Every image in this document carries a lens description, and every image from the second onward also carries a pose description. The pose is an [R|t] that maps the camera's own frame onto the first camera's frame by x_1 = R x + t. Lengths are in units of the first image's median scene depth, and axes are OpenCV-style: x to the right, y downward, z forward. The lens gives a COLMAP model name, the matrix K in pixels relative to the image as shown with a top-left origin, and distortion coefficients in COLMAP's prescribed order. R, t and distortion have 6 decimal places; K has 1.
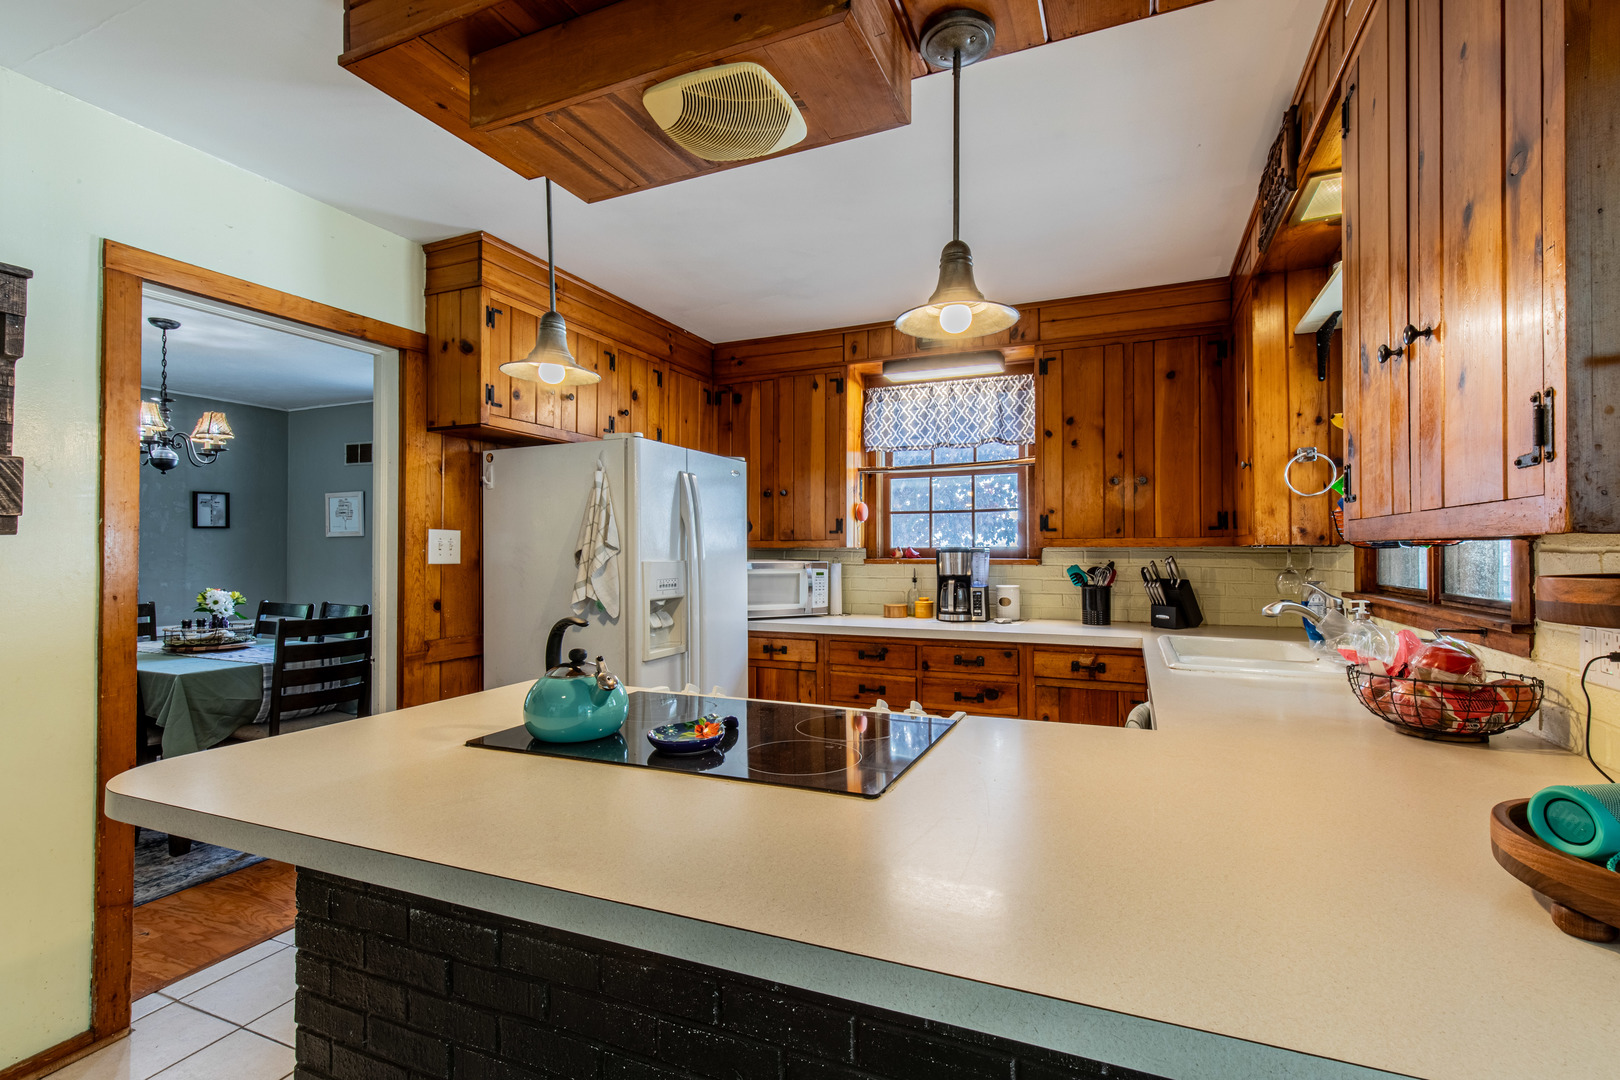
lens RADIAL K [[719.2, 0, 832.9], [0, 719.2, 540.1], [0, 0, 1]] dist [0.006539, 0.000229]
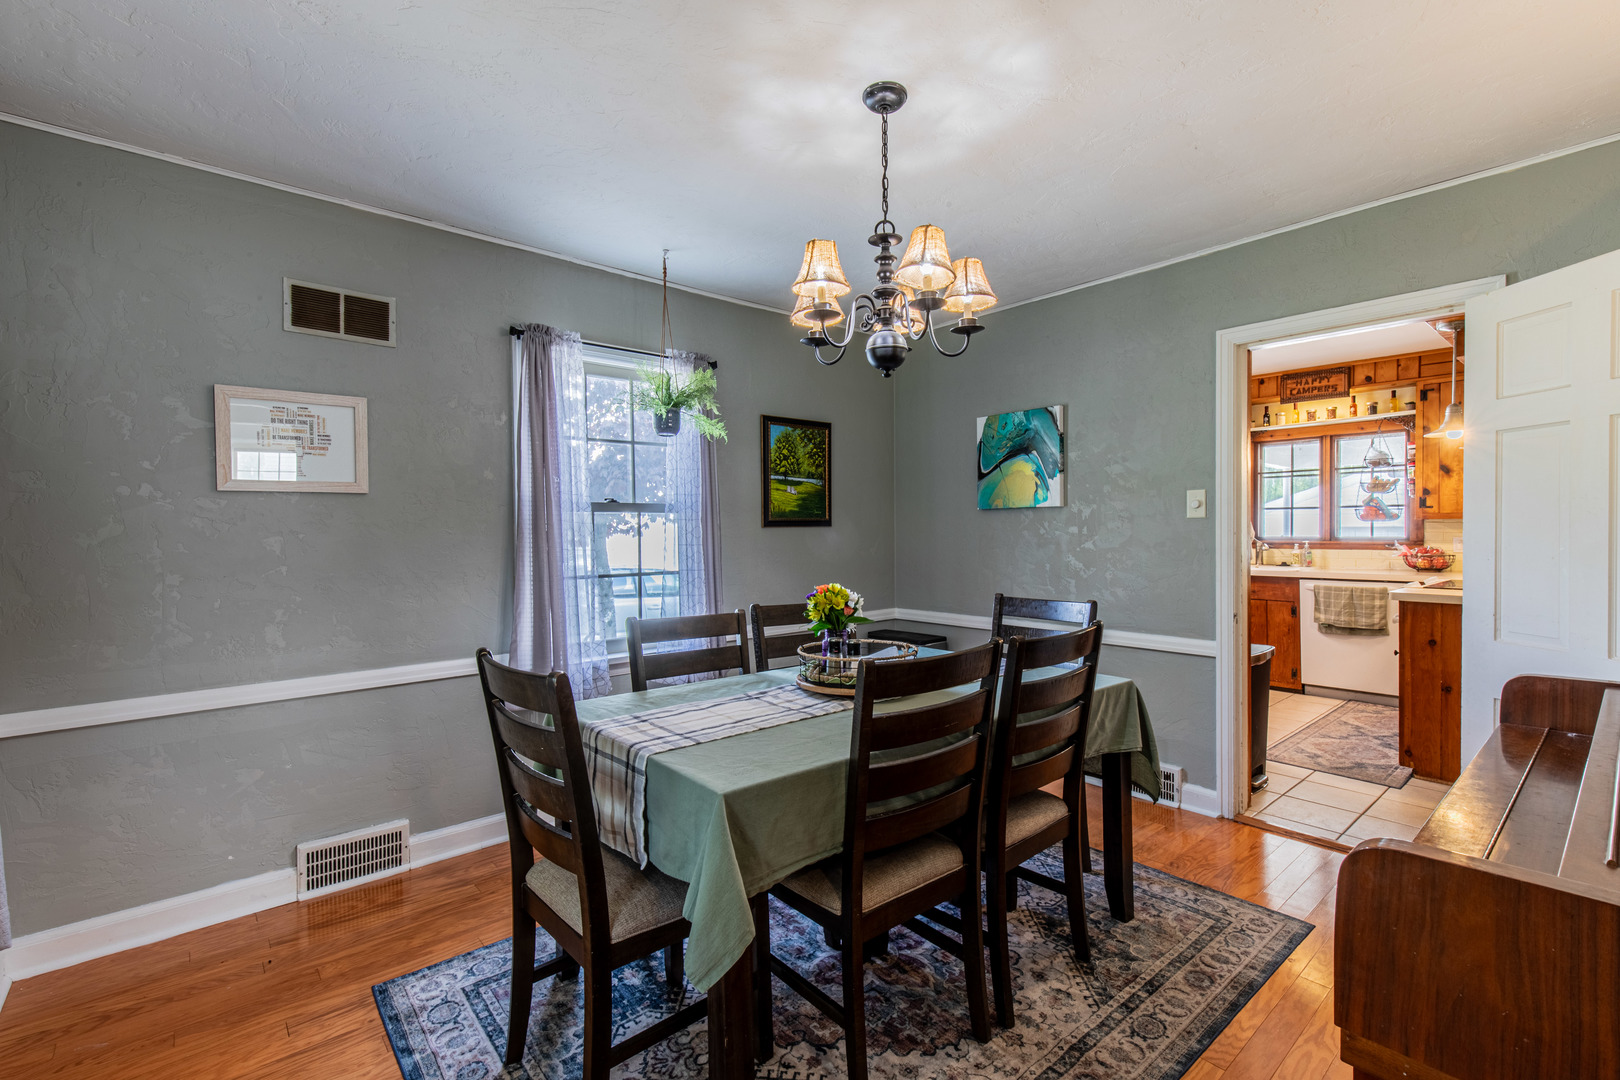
lens RADIAL K [[719.2, 0, 811.6], [0, 719.2, 544.3], [0, 0, 1]] dist [0.006539, 0.000229]
pose [[0.446259, -0.019915, 0.894682, -1.487166], [-0.005183, 0.999678, 0.024837, 0.020286], [-0.894889, -0.015721, 0.446012, 0.836026]]
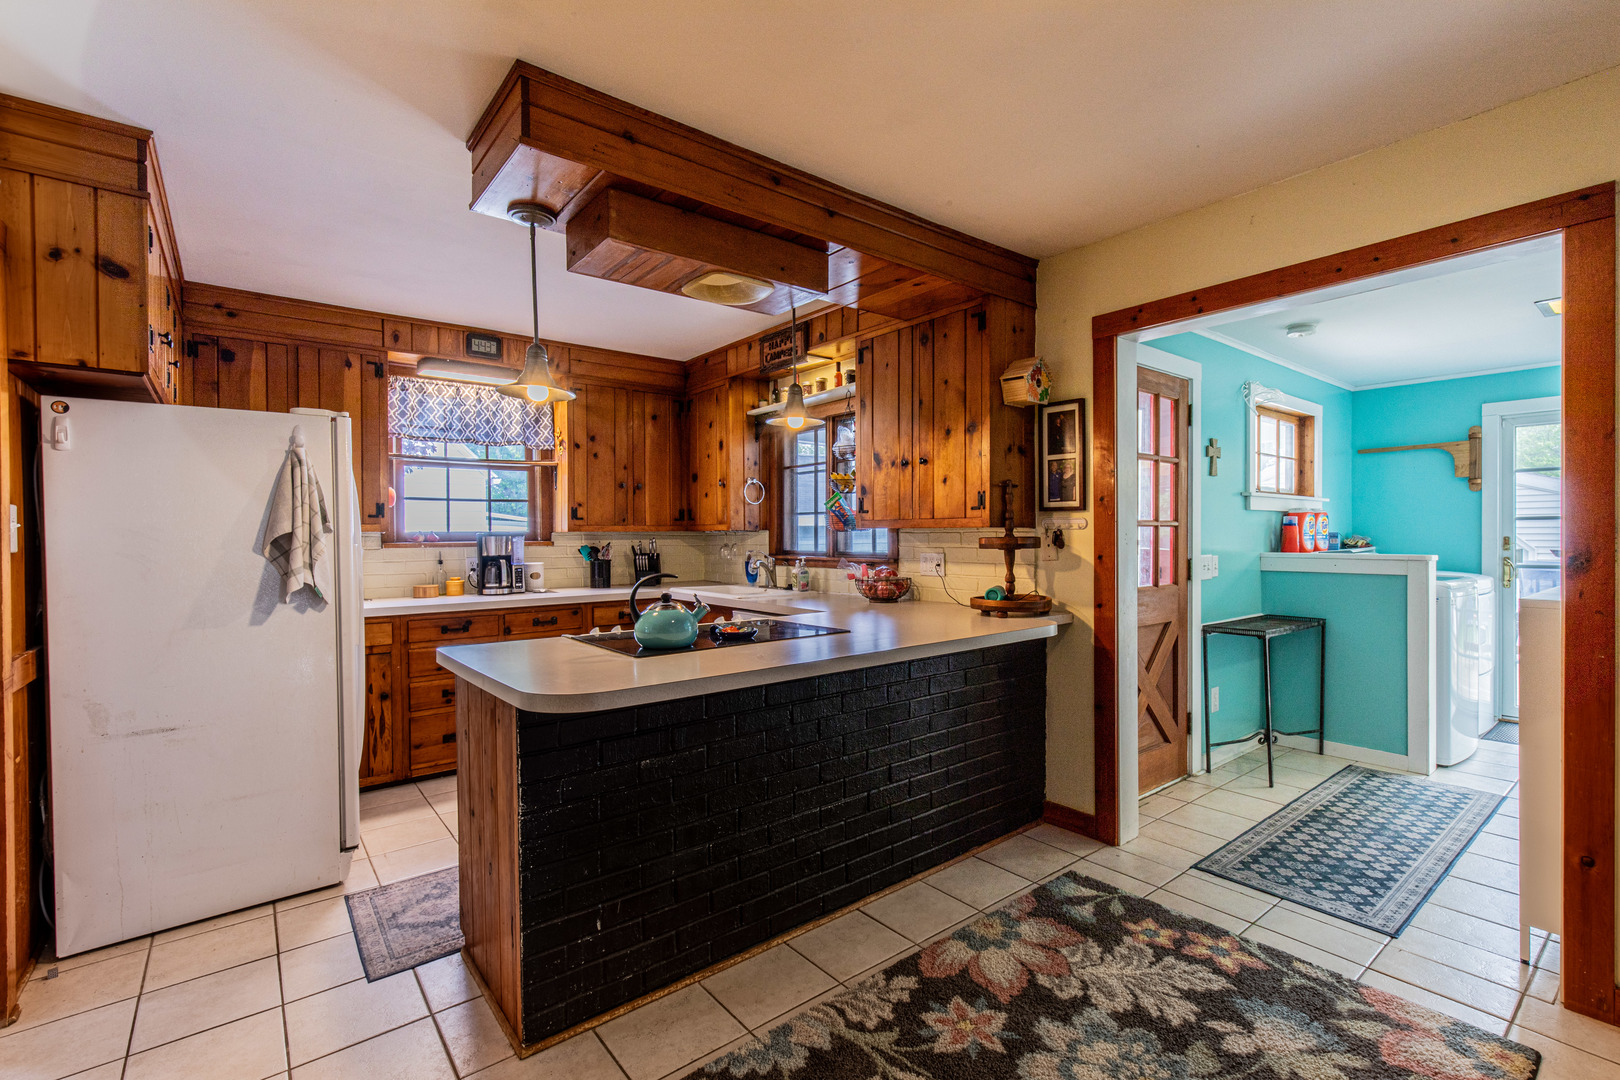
lens RADIAL K [[719.2, 0, 811.2], [0, 719.2, 542.5], [0, 0, 1]] dist [0.006539, 0.000229]
pose [[0.486807, -0.010886, 0.873442, -0.613143], [-0.008145, 0.999822, 0.017001, 0.003296], [-0.873472, -0.015391, 0.486632, -0.019230]]
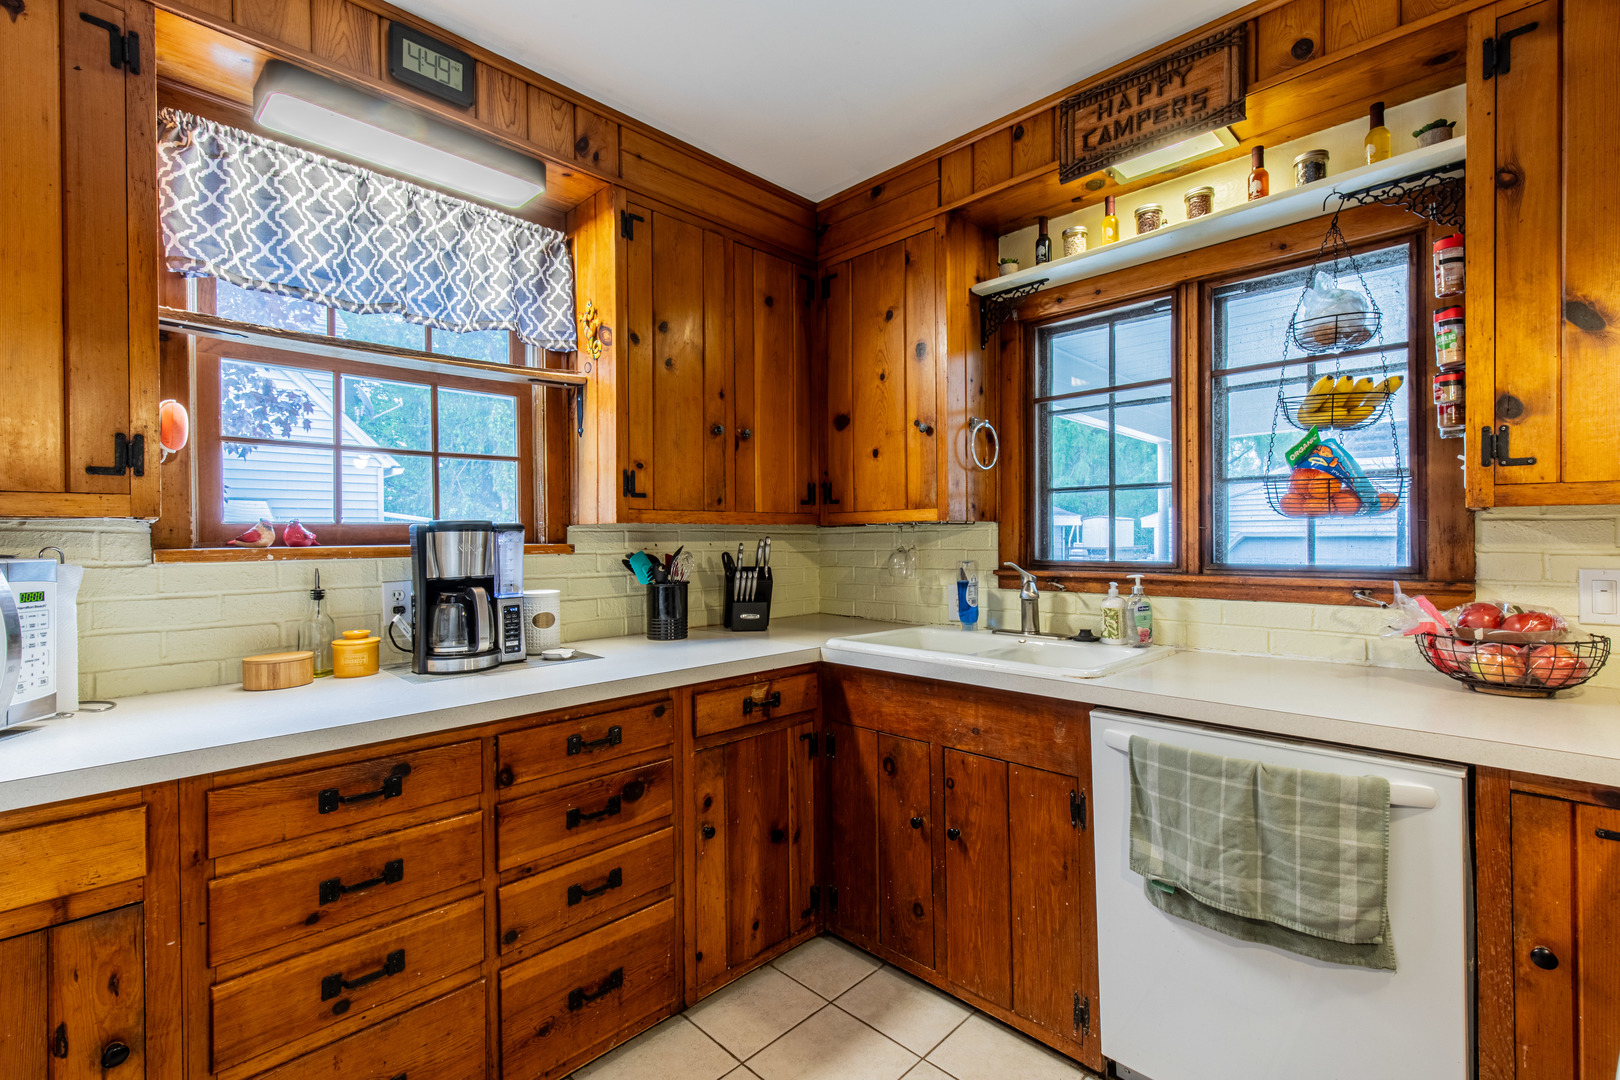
lens RADIAL K [[719.2, 0, 811.1], [0, 719.2, 541.9], [0, 0, 1]] dist [0.006539, 0.000229]
pose [[0.378465, -0.006610, 0.925592, -0.202425], [-0.006853, 0.999927, 0.009943, 0.017618], [-0.925590, -0.010106, 0.378392, 0.593729]]
